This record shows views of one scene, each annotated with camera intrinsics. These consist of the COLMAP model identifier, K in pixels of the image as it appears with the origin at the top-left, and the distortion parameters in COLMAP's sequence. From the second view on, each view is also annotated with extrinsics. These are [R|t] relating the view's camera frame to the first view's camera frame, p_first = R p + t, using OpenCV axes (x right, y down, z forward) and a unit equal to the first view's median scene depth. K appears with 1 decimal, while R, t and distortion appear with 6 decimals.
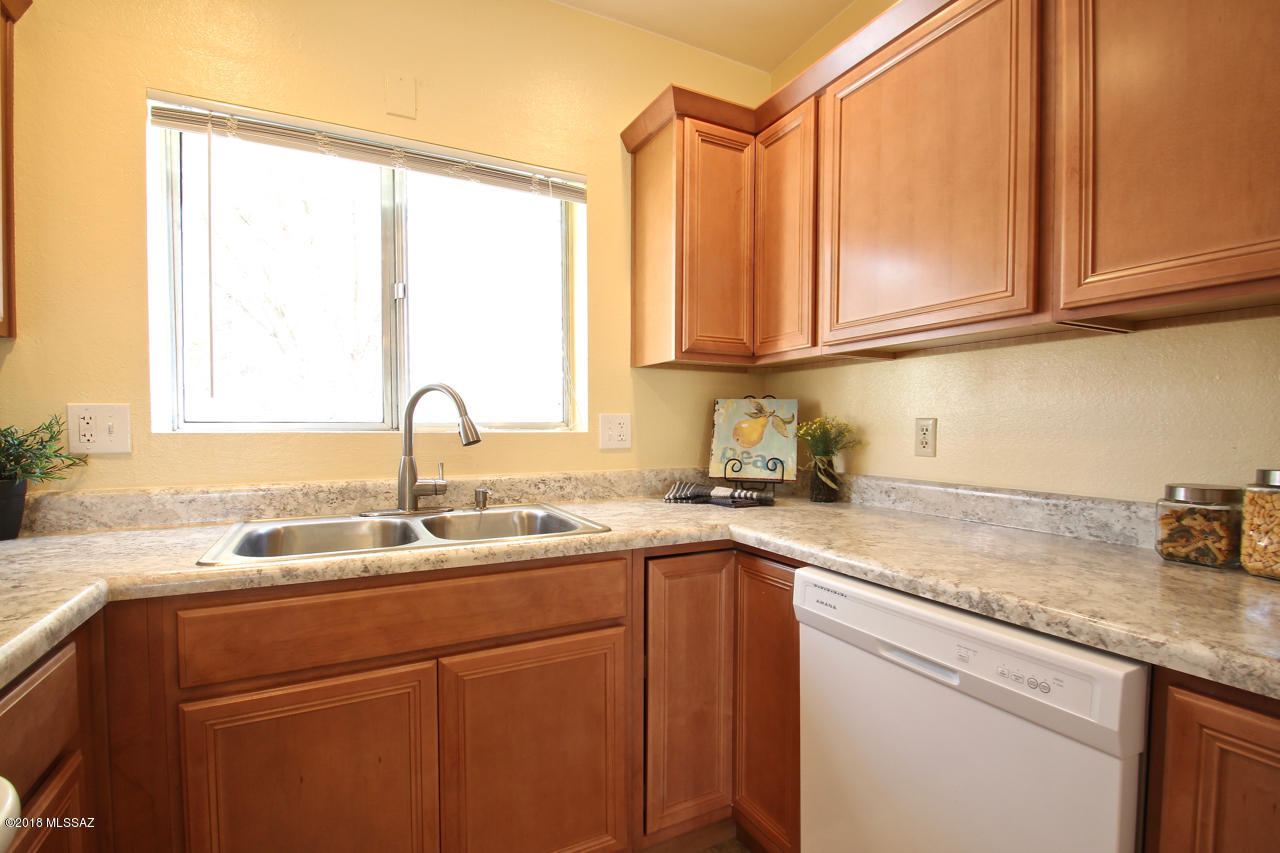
lens RADIAL K [[594.6, 0, 631.4], [0, 594.6, 444.0], [0, 0, 1]] dist [0.017797, -0.020194]
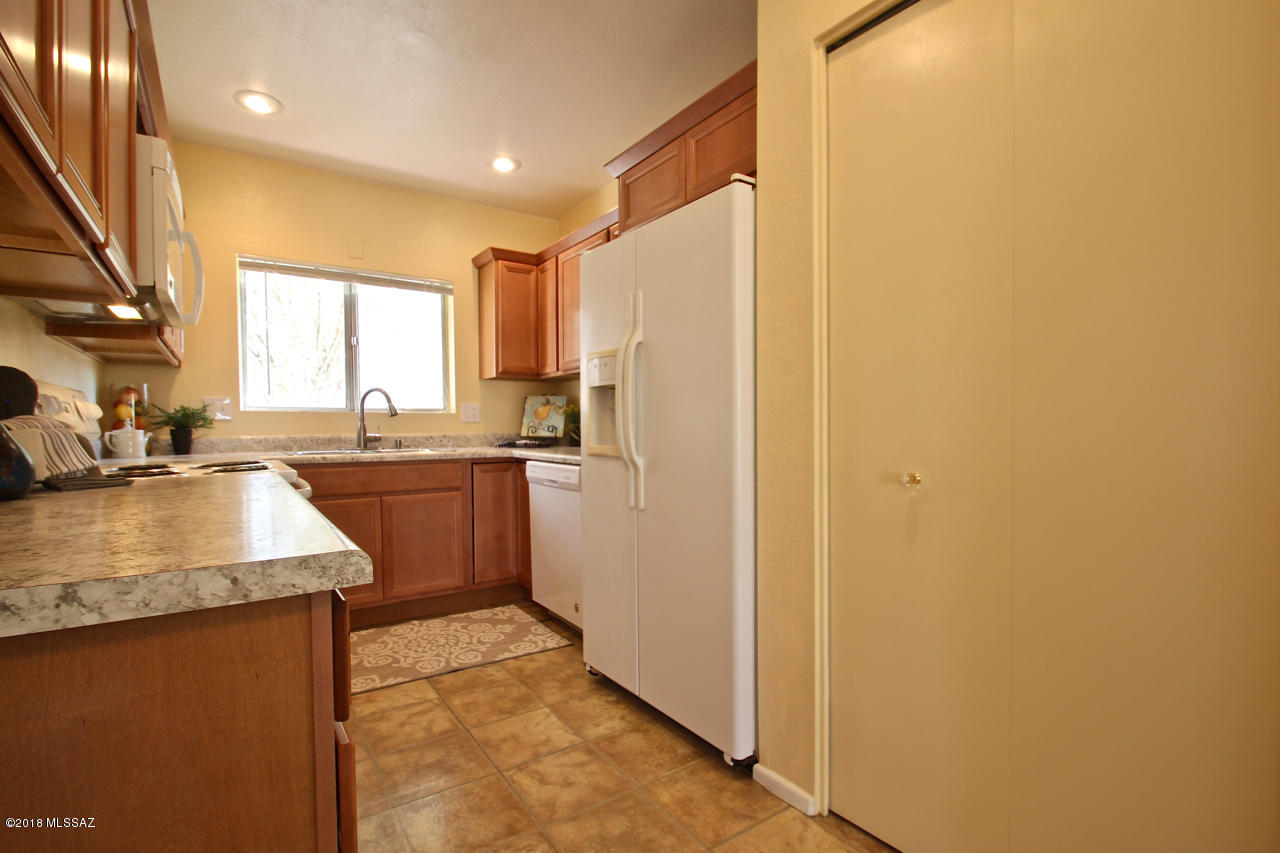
lens RADIAL K [[594.6, 0, 631.4], [0, 594.6, 444.0], [0, 0, 1]] dist [0.017797, -0.020194]
pose [[0.992137, -0.010794, 0.124691, 0.274606], [0.011128, 0.999936, -0.001980, 0.099274], [-0.124662, 0.003352, 0.992194, -1.083344]]
